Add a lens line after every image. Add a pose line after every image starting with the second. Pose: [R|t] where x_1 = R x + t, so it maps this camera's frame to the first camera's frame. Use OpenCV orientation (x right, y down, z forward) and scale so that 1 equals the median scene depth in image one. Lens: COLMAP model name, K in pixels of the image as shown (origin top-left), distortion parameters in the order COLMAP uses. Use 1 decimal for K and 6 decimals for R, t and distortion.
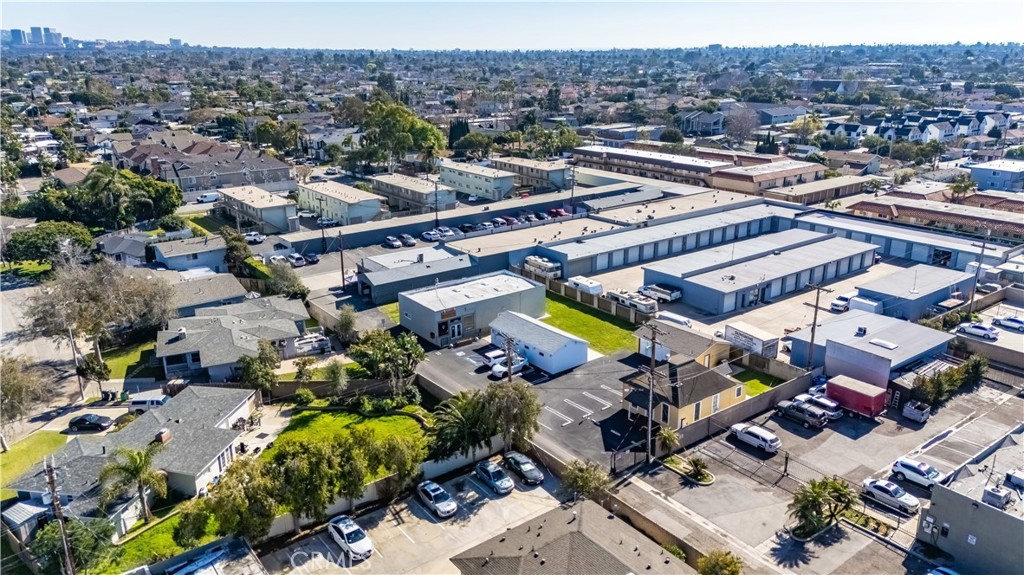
lens RADIAL K [[752.1, 0, 512.0], [0, 752.1, 287.5], [0, 0, 1]] dist [0.074806, -0.075863]
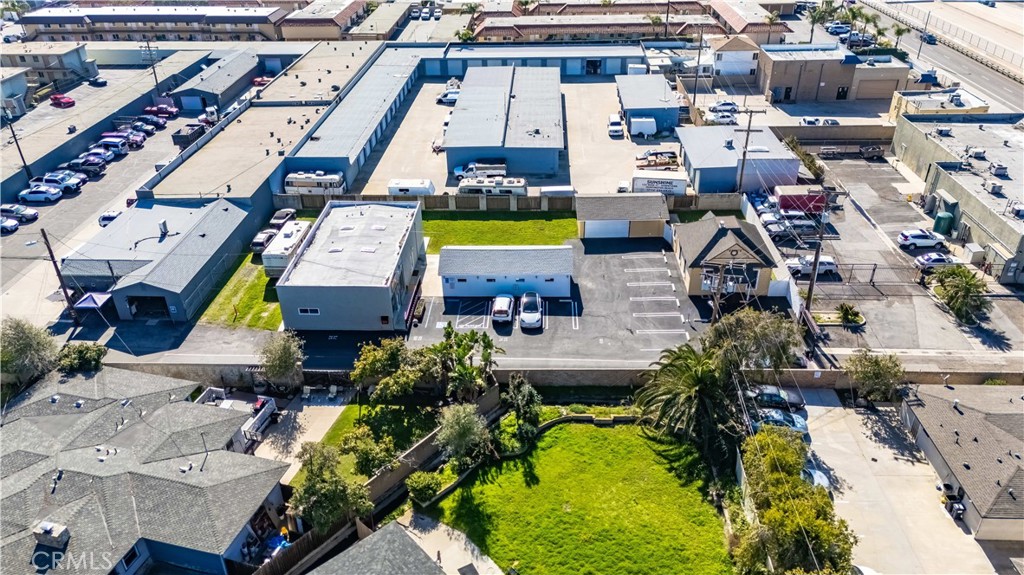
lens RADIAL K [[752.1, 0, 512.0], [0, 752.1, 287.5], [0, 0, 1]] dist [0.074806, -0.075863]
pose [[0.630611, -0.394301, 0.668473, -0.381848], [0.247236, 0.918514, 0.308556, -0.117309], [-0.735666, -0.029309, 0.676711, 0.350425]]
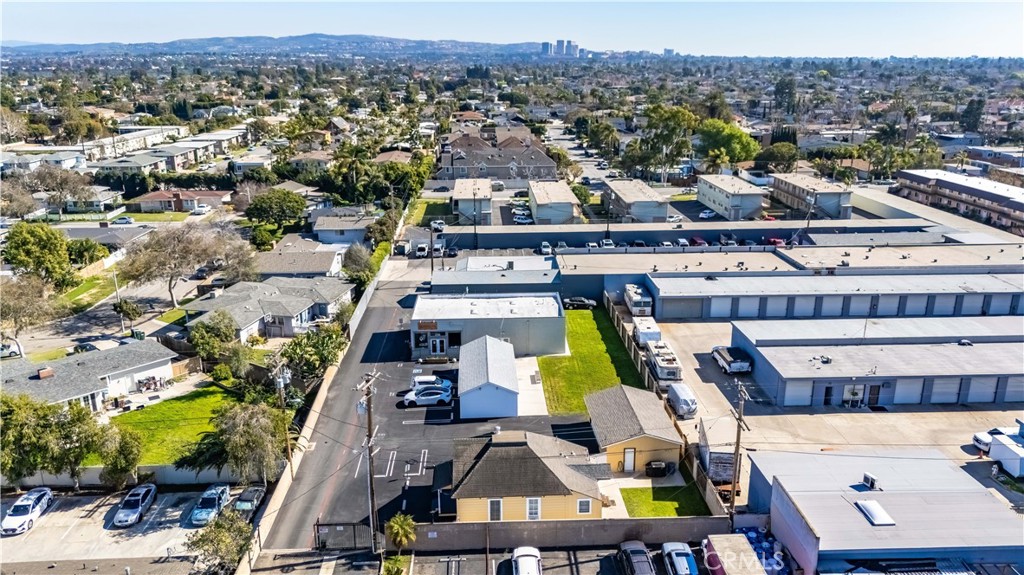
lens RADIAL K [[752.1, 0, 512.0], [0, 752.1, 287.5], [0, 0, 1]] dist [0.074806, -0.075863]
pose [[0.822762, 0.170241, -0.542293, 0.377319], [-0.175995, 0.983506, 0.041732, -0.051015], [0.540453, 0.061105, 0.839153, 0.232649]]
